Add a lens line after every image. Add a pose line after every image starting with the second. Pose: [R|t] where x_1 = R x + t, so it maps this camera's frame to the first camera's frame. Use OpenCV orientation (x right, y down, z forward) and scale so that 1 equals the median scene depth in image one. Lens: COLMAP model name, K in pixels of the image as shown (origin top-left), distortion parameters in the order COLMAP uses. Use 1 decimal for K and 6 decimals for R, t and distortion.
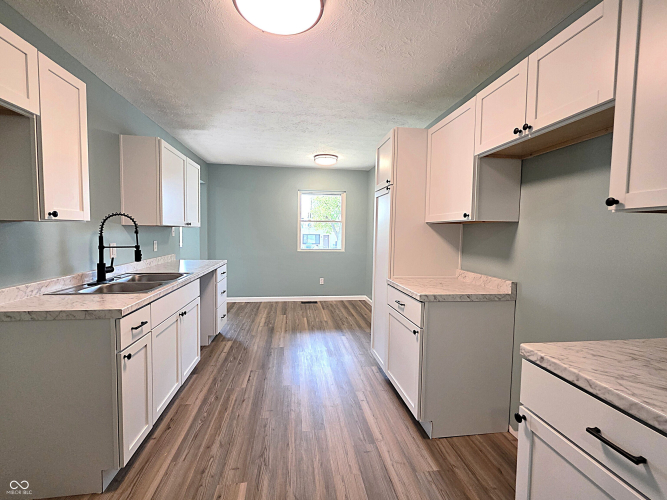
lens RADIAL K [[280.8, 0, 330.6], [0, 280.8, 247.1], [0, 0, 1]] dist [0.003056, 0.000100]
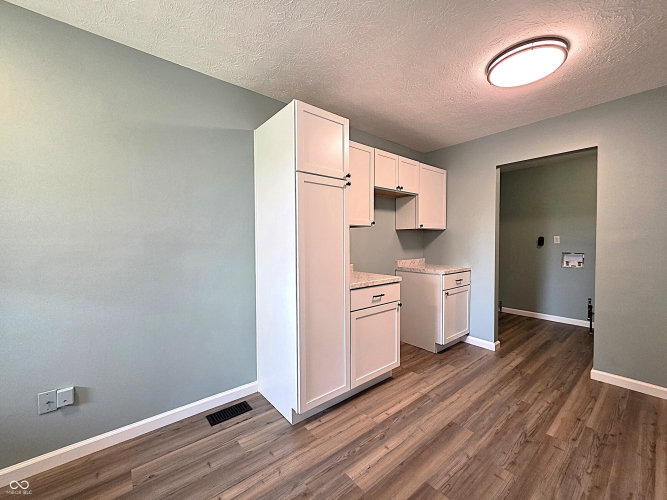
lens RADIAL K [[271.1, 0, 330.6], [0, 271.1, 248.4], [0, 0, 1]] dist [0.002308, -0.000232]
pose [[-0.513771, -0.034608, 0.857229, -0.529740], [0.042717, 0.996915, 0.065849, -0.064334], [-0.856863, 0.070449, -0.510708, 1.556051]]
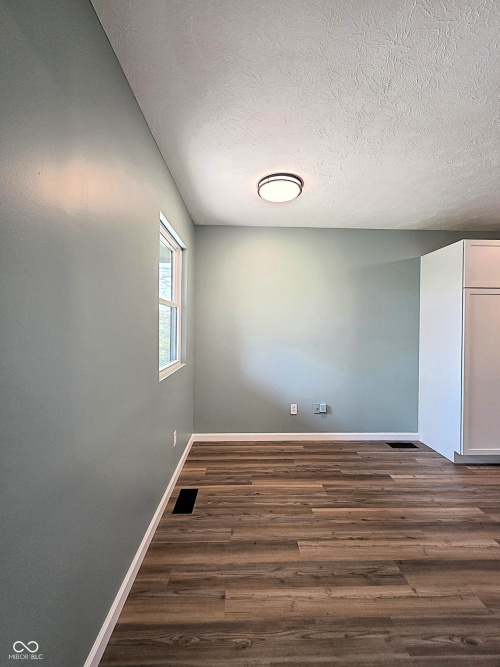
lens RADIAL K [[278.9, 0, 251.7], [0, 278.9, 329.0], [0, 0, 1]] dist [0.002892, 0.000183]
pose [[0.105111, -0.019328, 0.994273, -1.079068], [0.041750, 0.999015, 0.015006, -0.120145], [-0.993584, 0.039934, 0.105815, 2.001775]]
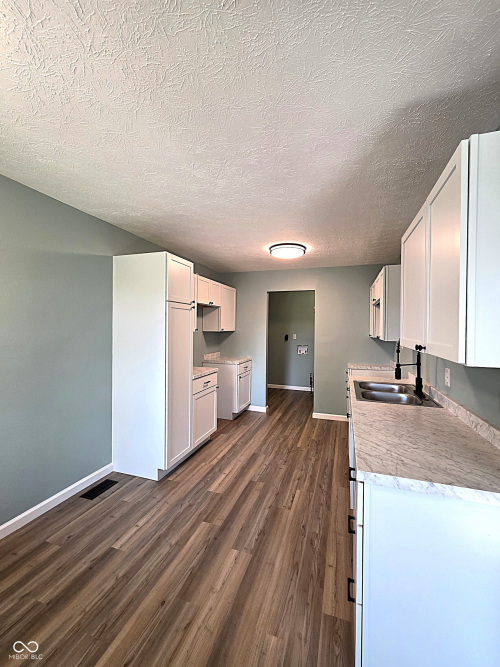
lens RADIAL K [[278.9, 0, 251.7], [0, 278.9, 329.0], [0, 0, 1]] dist [0.002892, 0.000183]
pose [[-0.893367, -0.027857, 0.448463, -0.646293], [-0.001336, 0.998237, 0.059345, -0.191091], [-0.449325, 0.052418, -0.891829, 2.114529]]
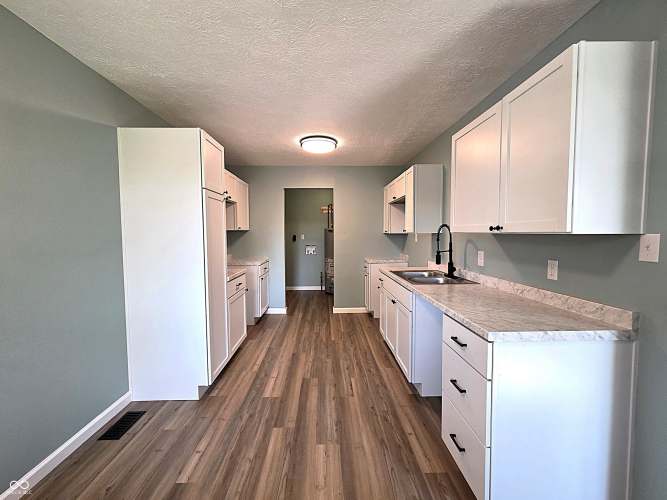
lens RADIAL K [[280.8, 0, 330.6], [0, 280.8, 247.1], [0, 0, 1]] dist [0.003056, 0.000100]
pose [[-0.993222, -0.016865, 0.115005, -0.361965], [-0.004796, 0.994522, 0.104420, -0.138823], [-0.116136, 0.103161, -0.987861, 2.169122]]
